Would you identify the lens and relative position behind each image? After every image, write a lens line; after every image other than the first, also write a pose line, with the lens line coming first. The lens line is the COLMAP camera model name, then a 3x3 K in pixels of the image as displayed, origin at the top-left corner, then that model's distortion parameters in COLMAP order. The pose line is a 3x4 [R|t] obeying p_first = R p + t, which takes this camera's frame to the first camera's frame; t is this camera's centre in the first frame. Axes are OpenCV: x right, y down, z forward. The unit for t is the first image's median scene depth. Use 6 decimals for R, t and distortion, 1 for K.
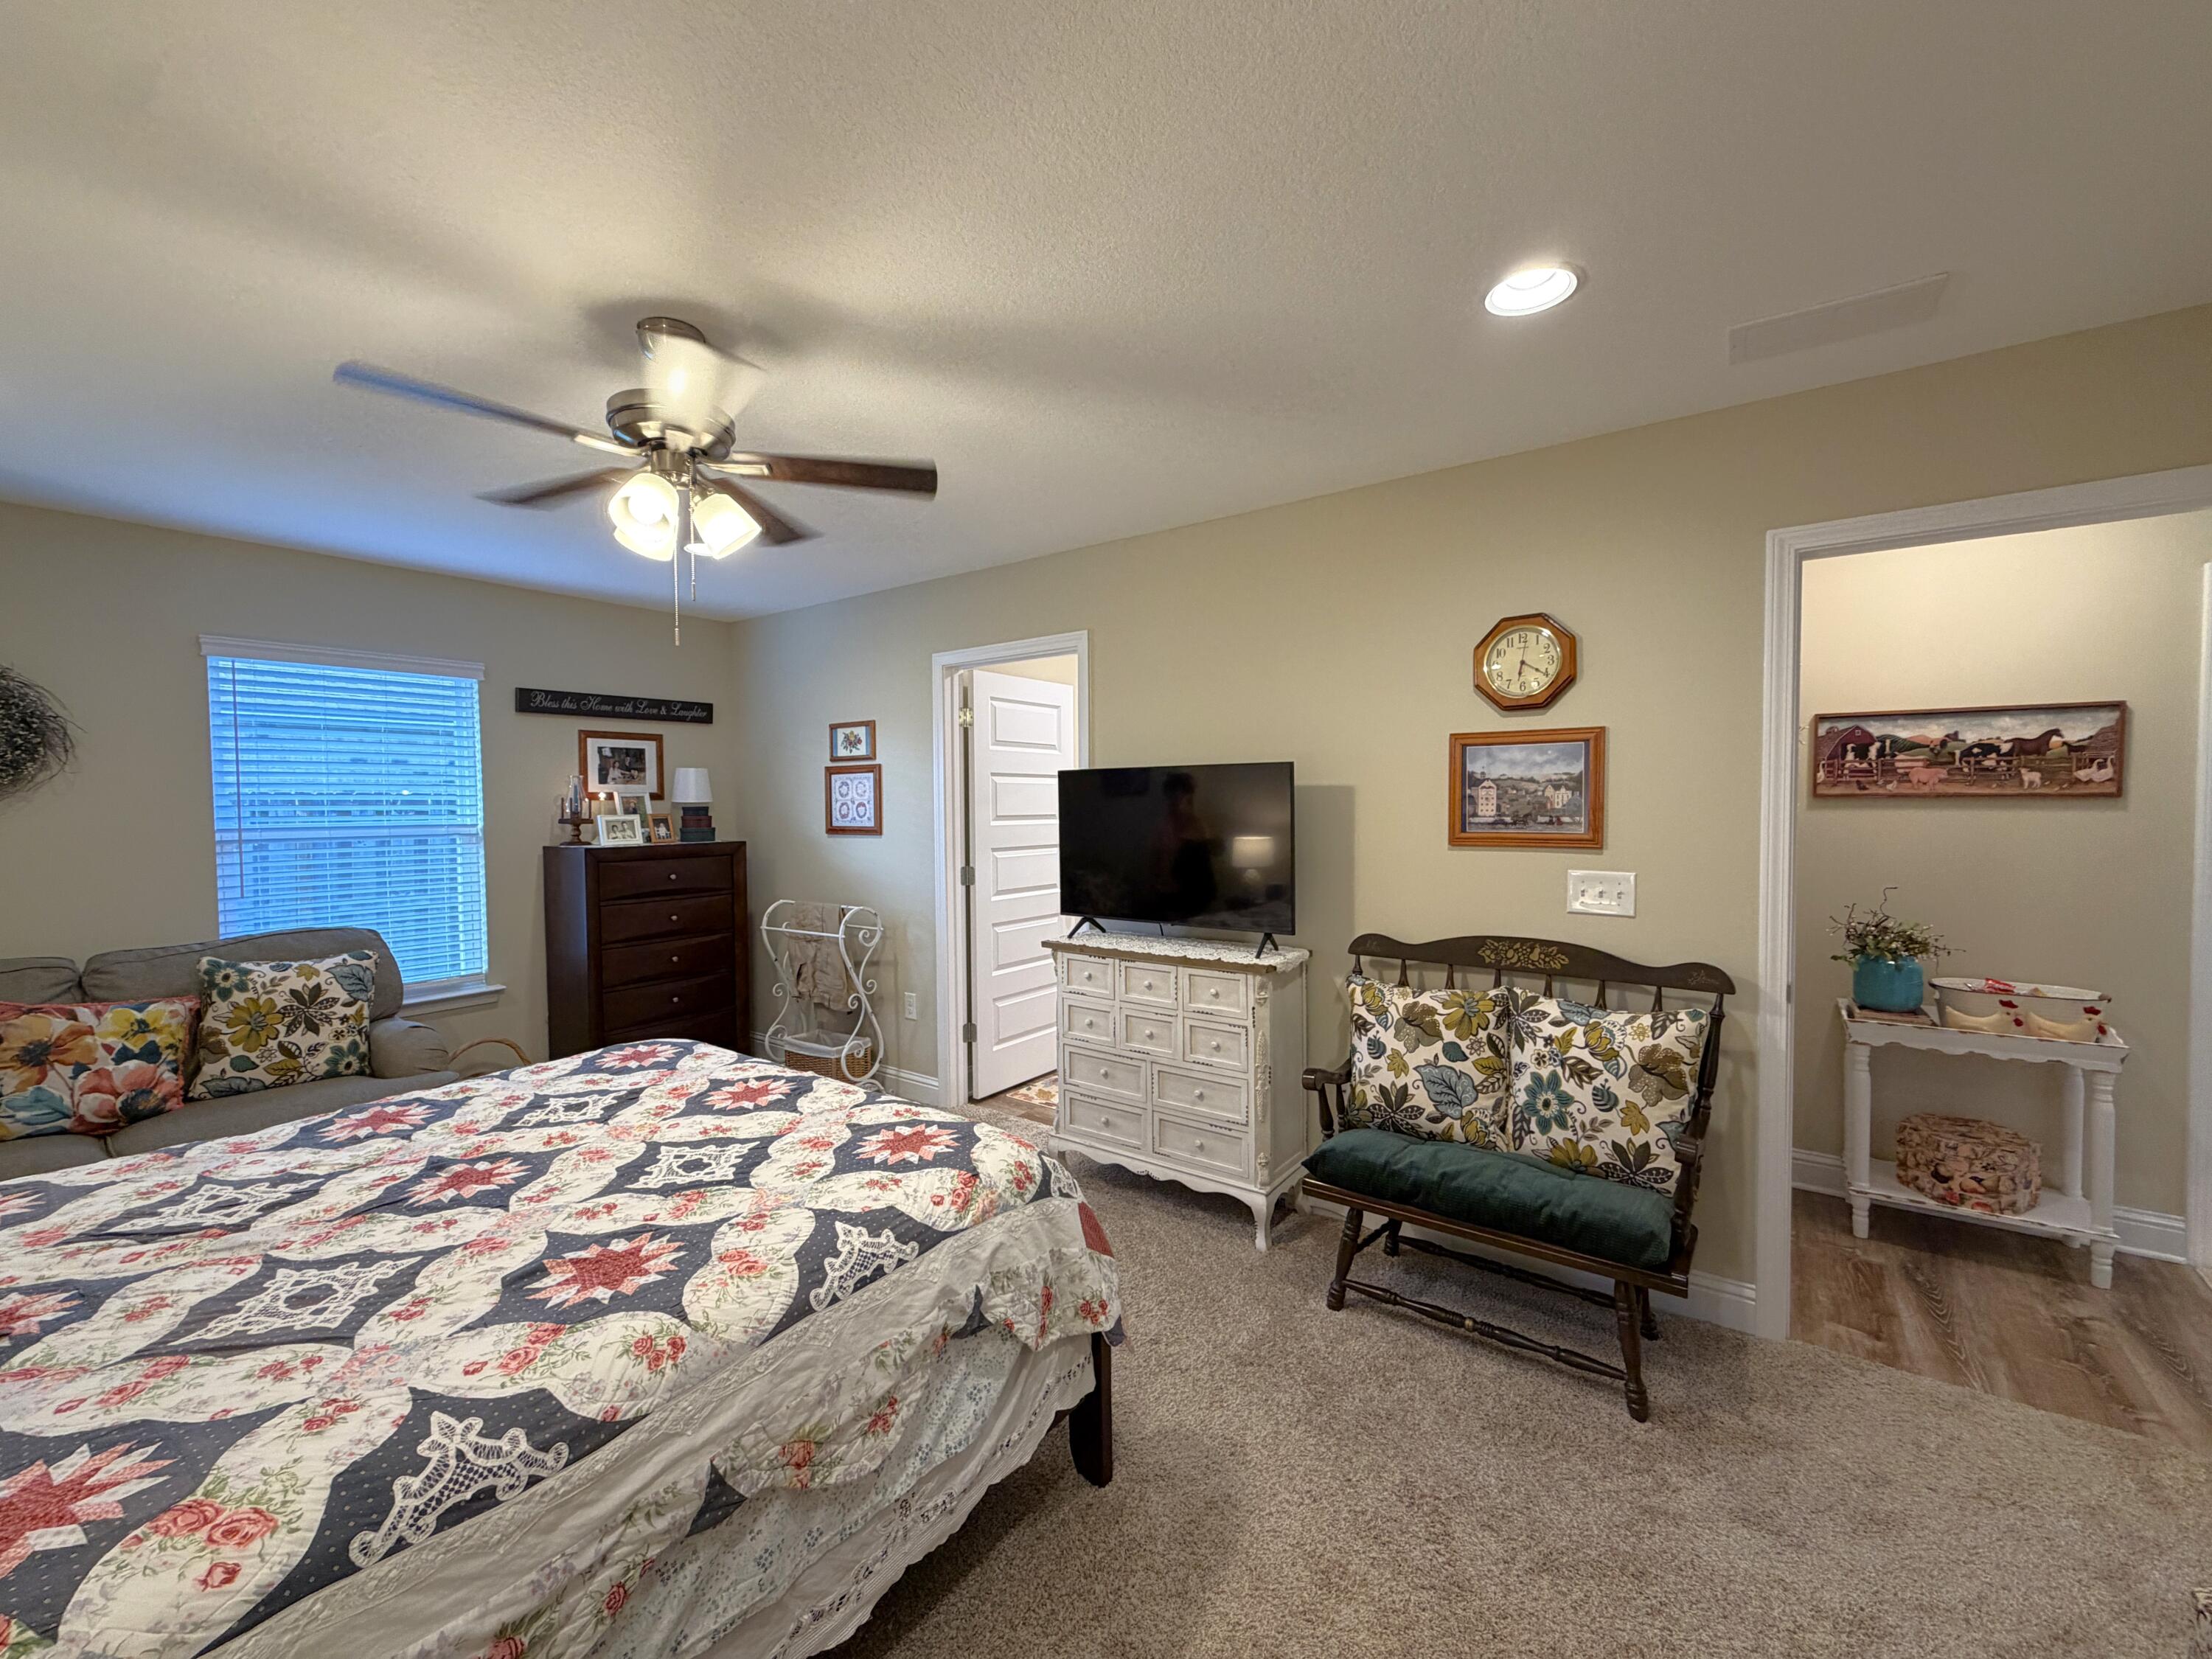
lens RADIAL K [[893.8, 0, 1104.9], [0, 893.8, 828.8], [0, 0, 1]] dist [0.000546, 0.000127]
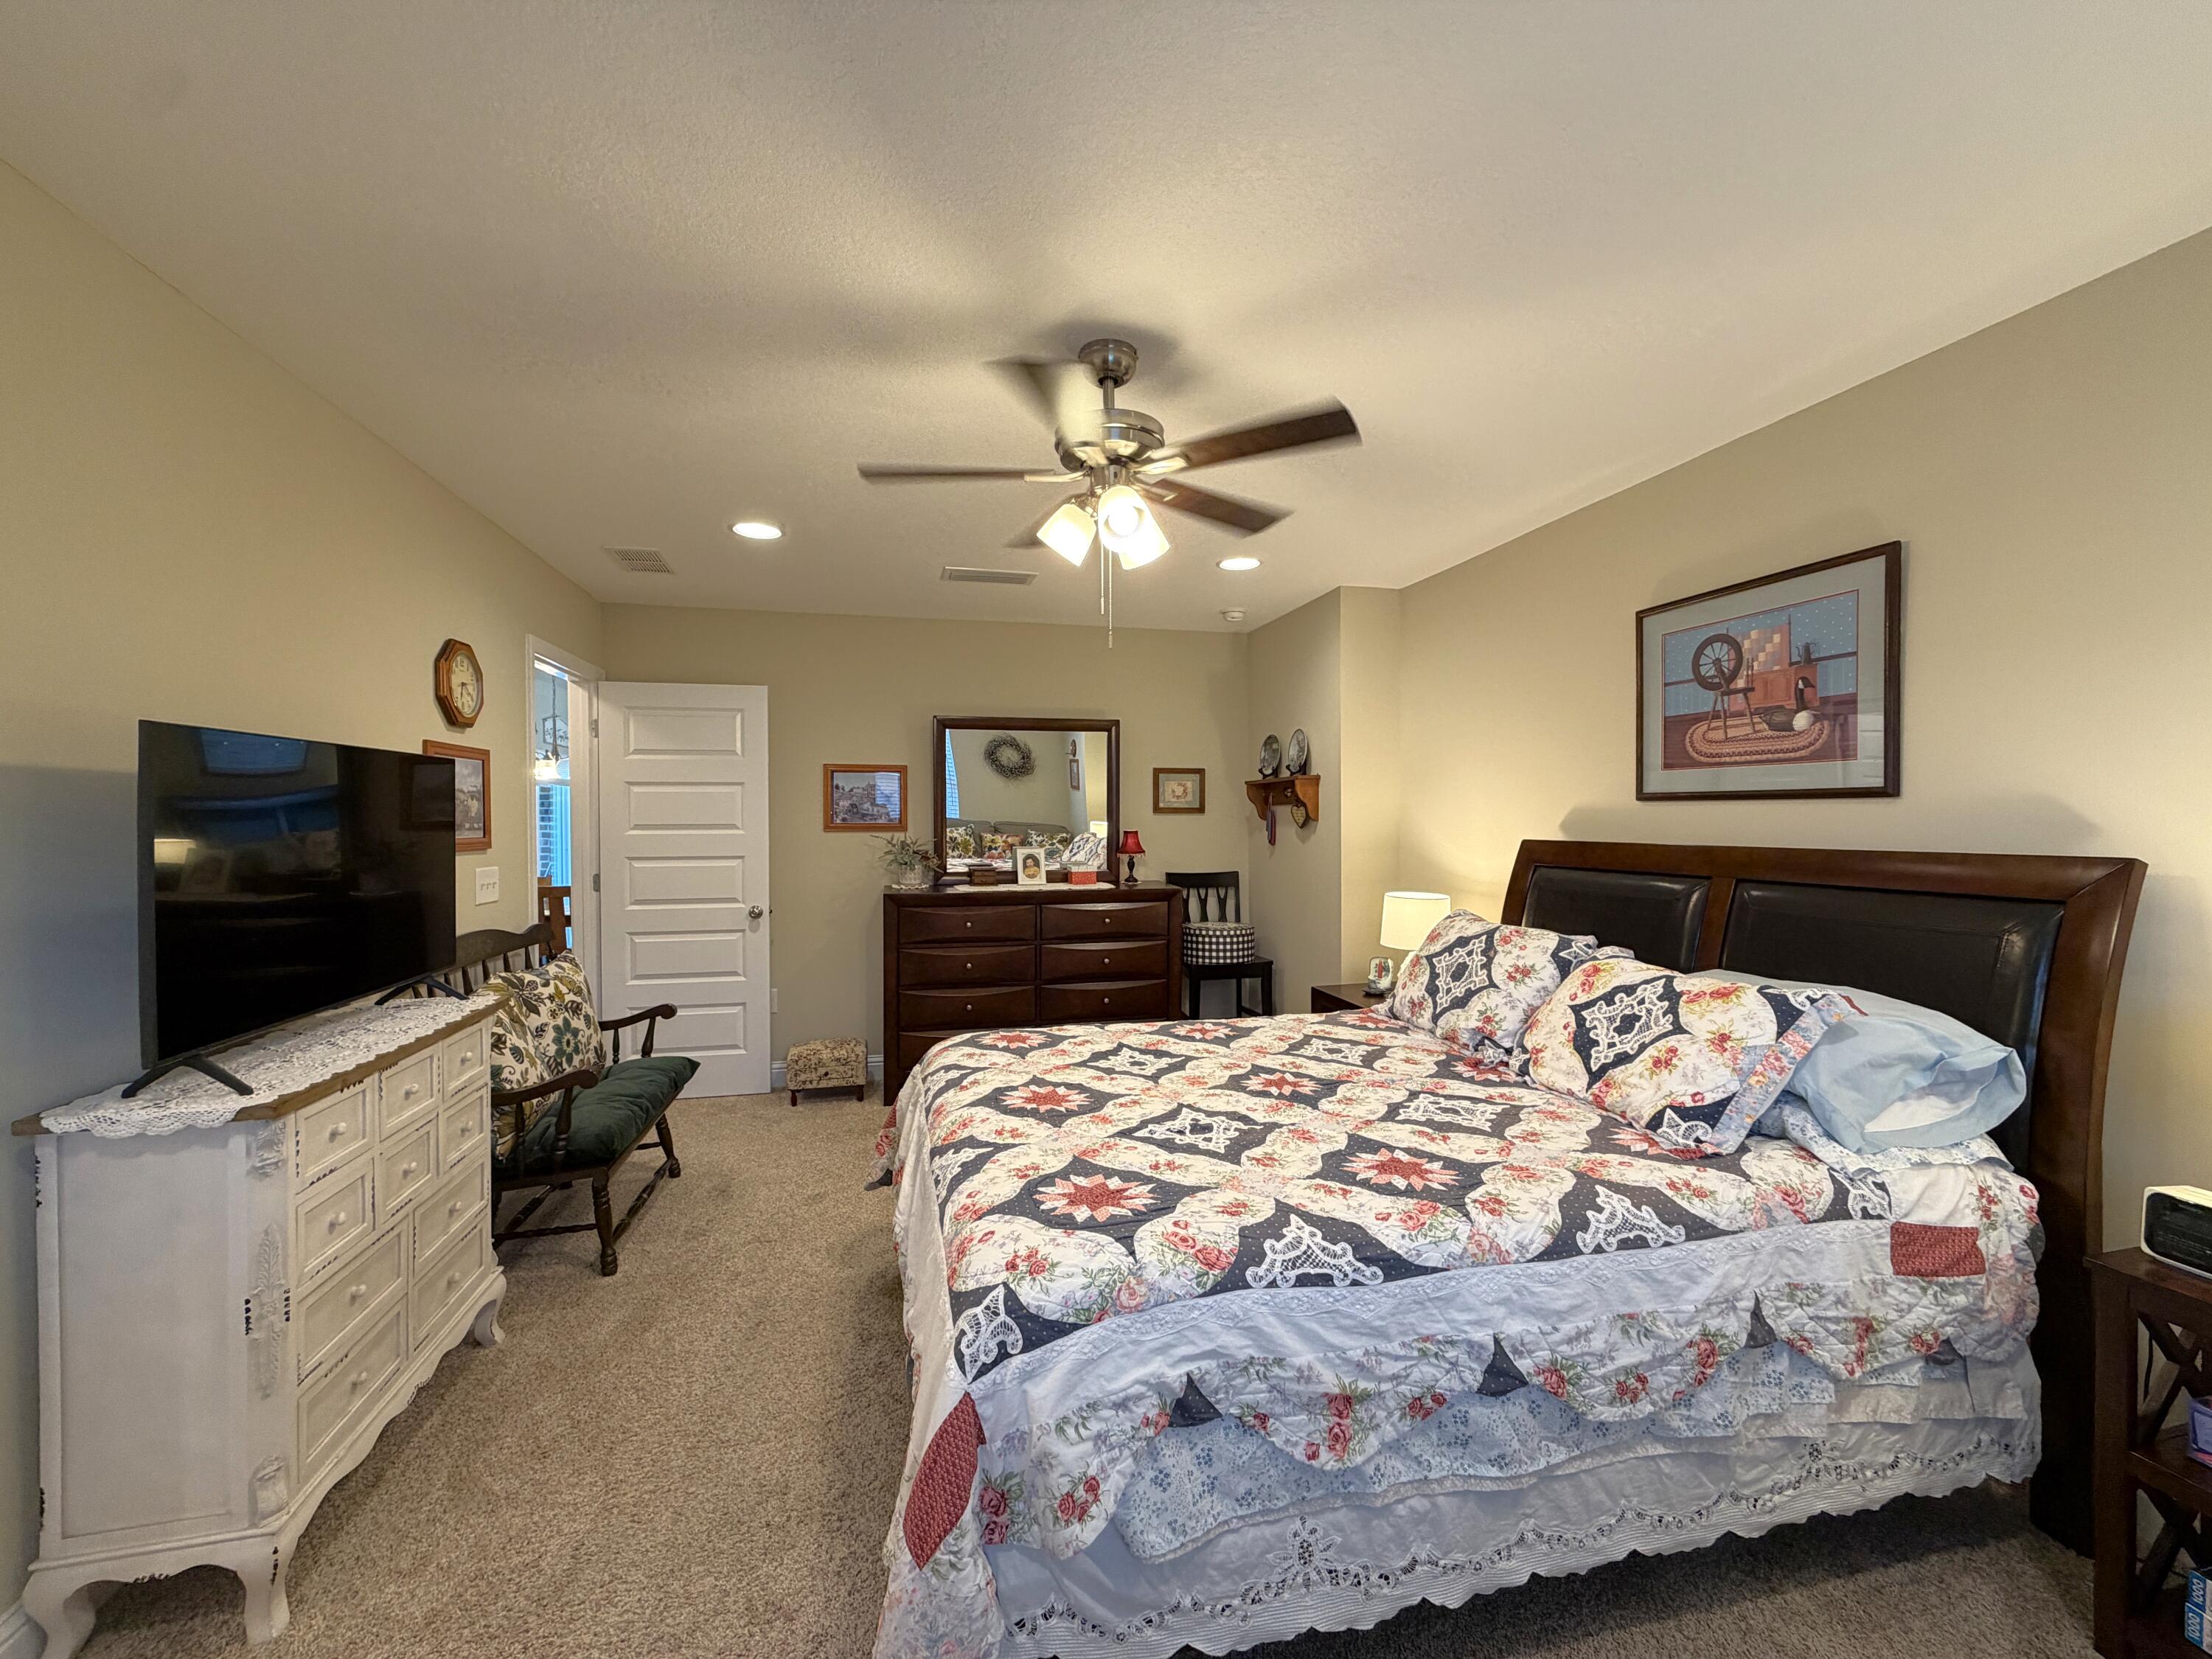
lens RADIAL K [[893.8, 0, 1086.7], [0, 893.8, 833.9], [0, 0, 1]] dist [0.000546, 0.000127]
pose [[-0.748756, -0.001870, 0.662843, -0.937725], [0.030253, 0.998858, 0.036992, -0.019977], [-0.662155, 0.047751, -0.747844, 1.475245]]
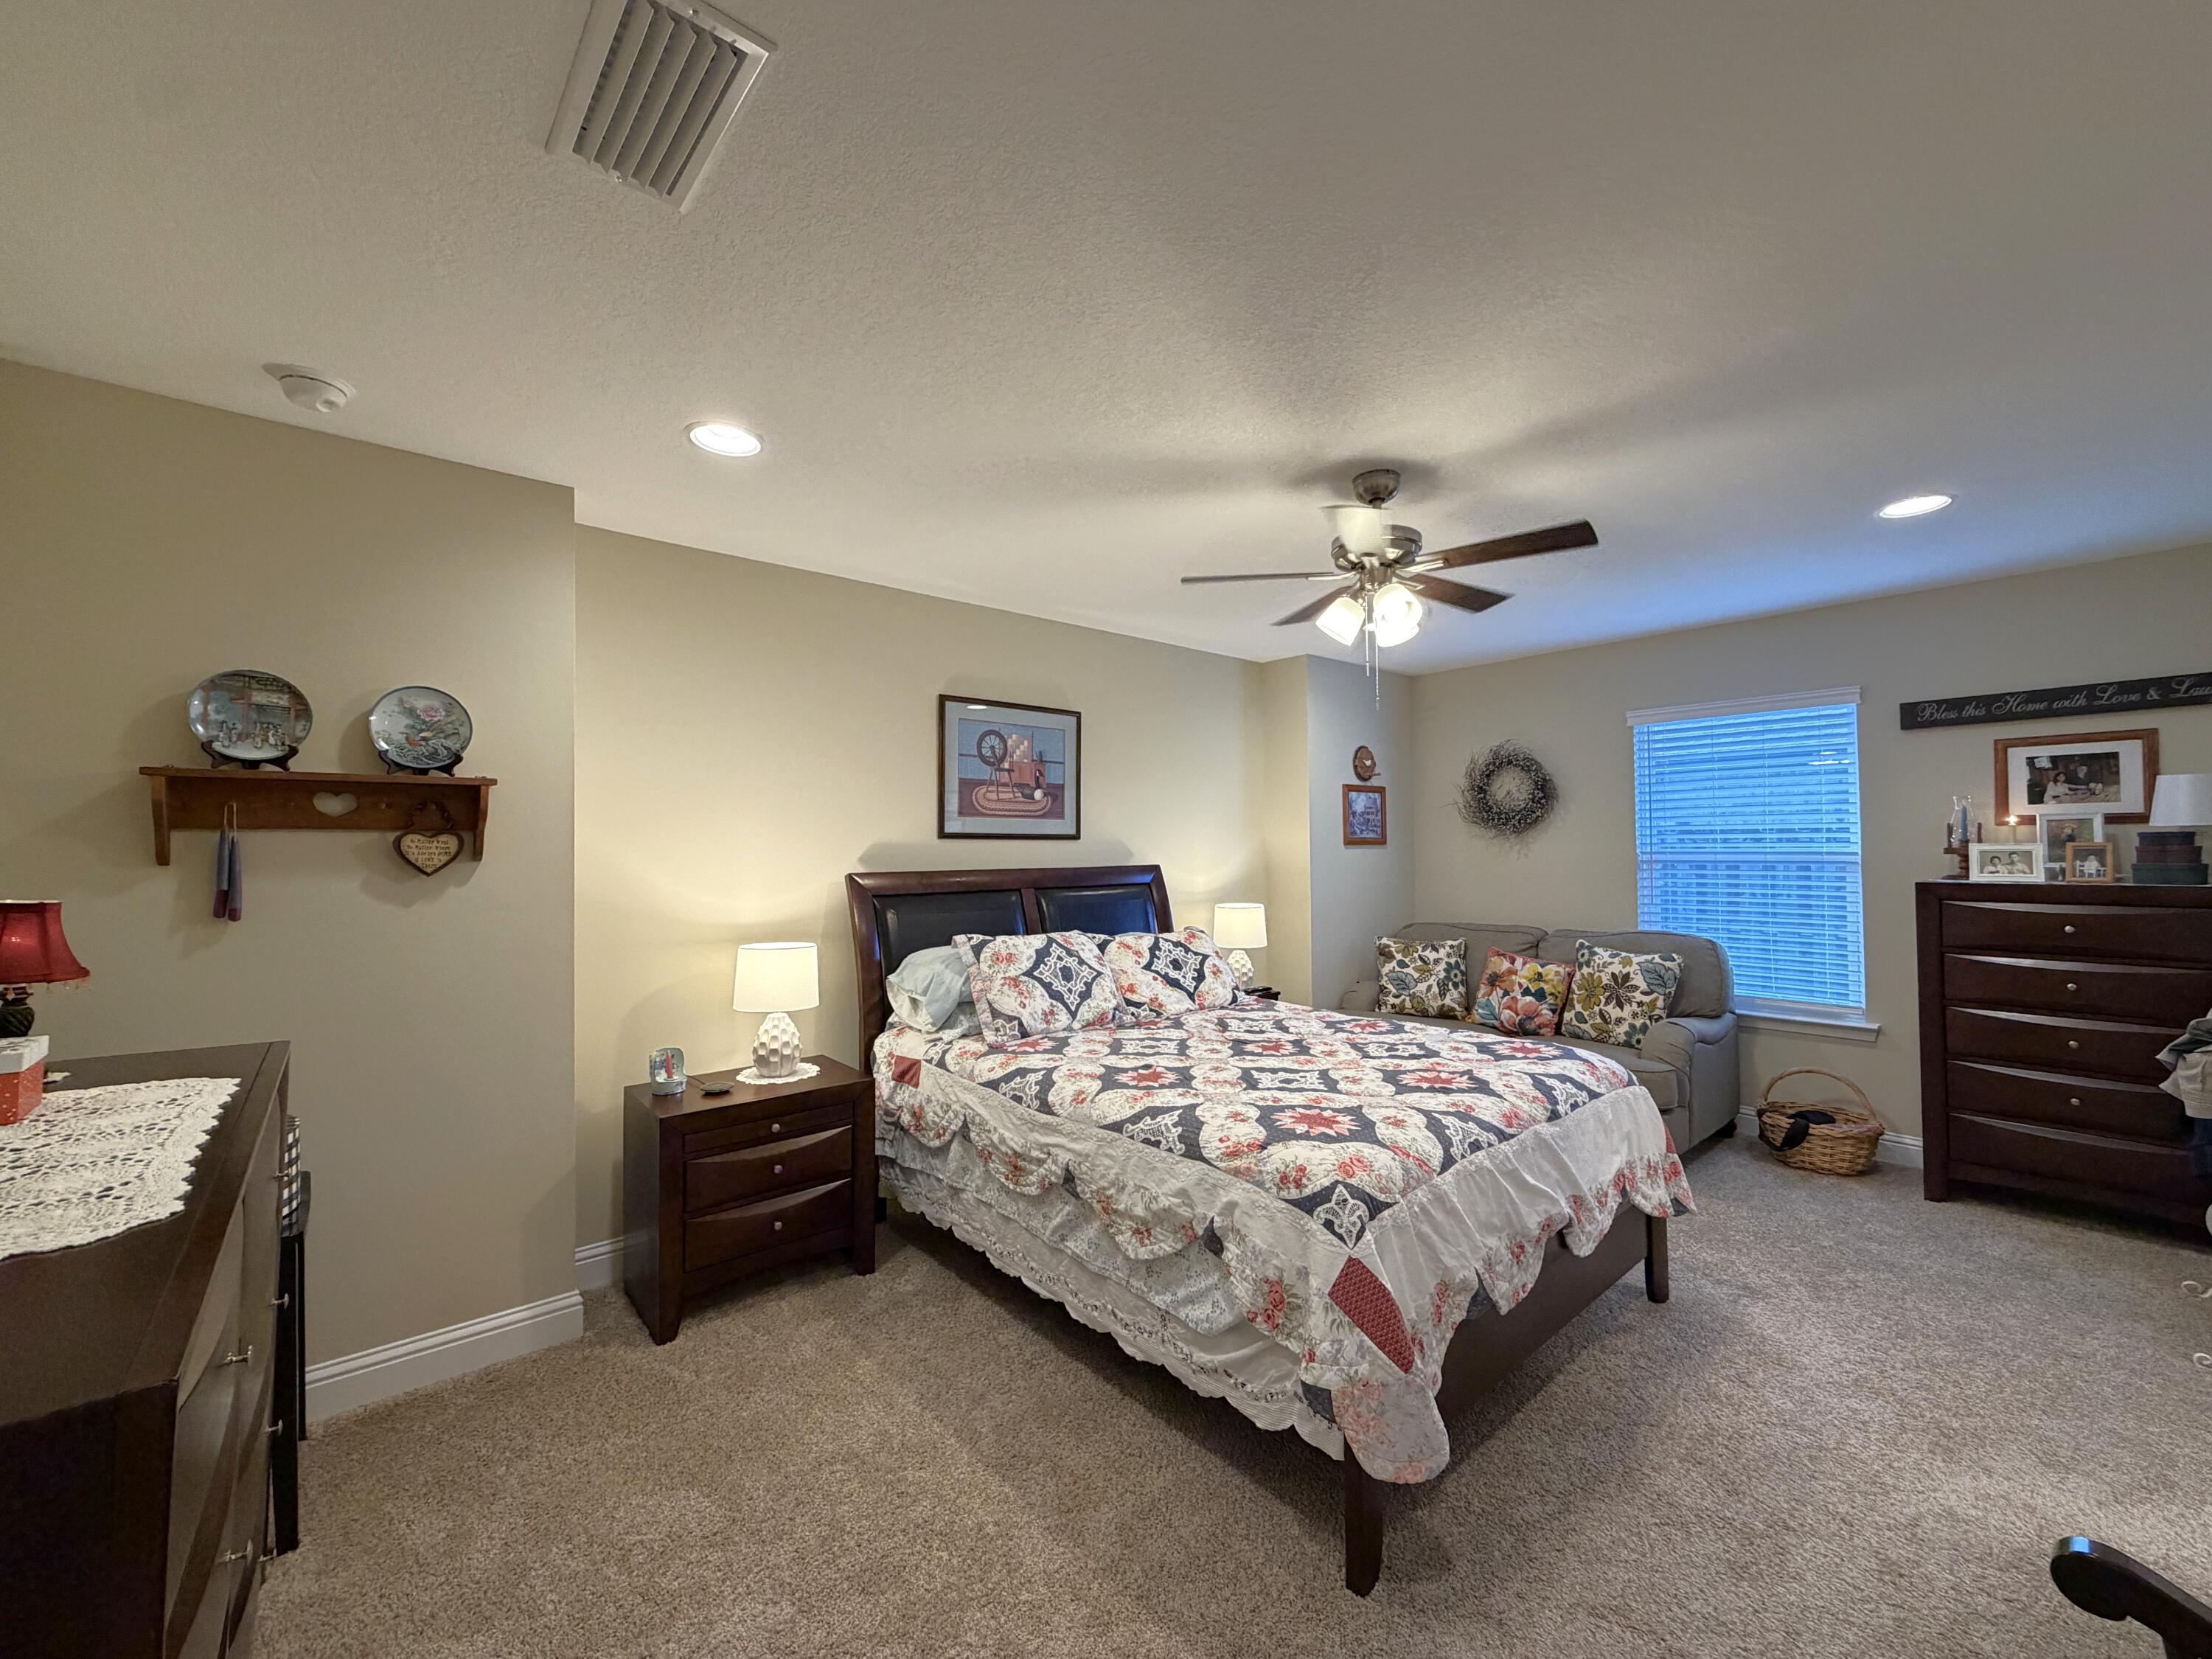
lens RADIAL K [[893.8, 0, 1108.0], [0, 893.8, 826.6], [0, 0, 1]] dist [0.000546, 0.000127]
pose [[-0.223935, -0.014530, -0.974496, 0.727327], [-0.021869, 0.999712, -0.009880, -0.009409], [0.974359, 0.019099, -0.224189, 0.738145]]
